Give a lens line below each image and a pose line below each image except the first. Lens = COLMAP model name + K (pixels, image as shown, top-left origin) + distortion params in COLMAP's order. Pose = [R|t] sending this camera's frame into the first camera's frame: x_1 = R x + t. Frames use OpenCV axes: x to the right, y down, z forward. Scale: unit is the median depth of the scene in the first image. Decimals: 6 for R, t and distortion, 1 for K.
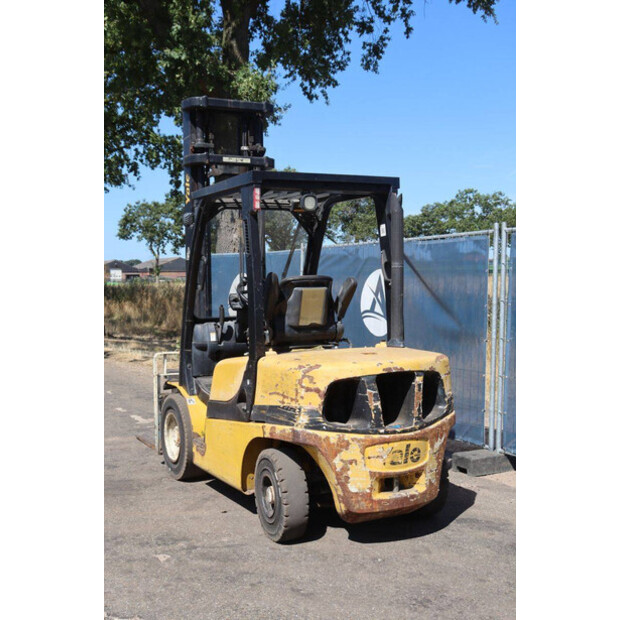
lens RADIAL K [[836.0, 0, 311.3], [0, 836.0, 309.8], [0, 0, 1]] dist [0.028852, 0.088259]
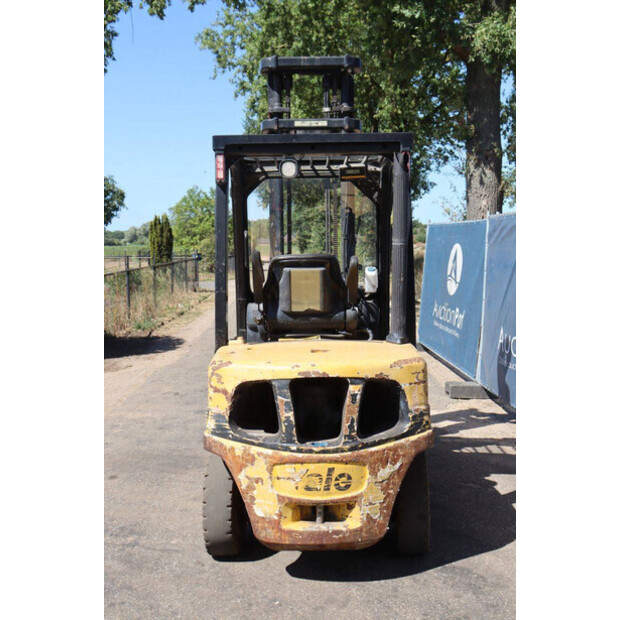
lens RADIAL K [[799.2, 0, 308.8], [0, 799.2, 303.3], [0, 0, 1]] dist [0.017604, 0.069936]
pose [[0.882450, 0.039875, -0.468713, 0.451034], [-0.021043, 0.998750, 0.045349, -0.032059], [0.469935, -0.030155, 0.882186, 0.314529]]
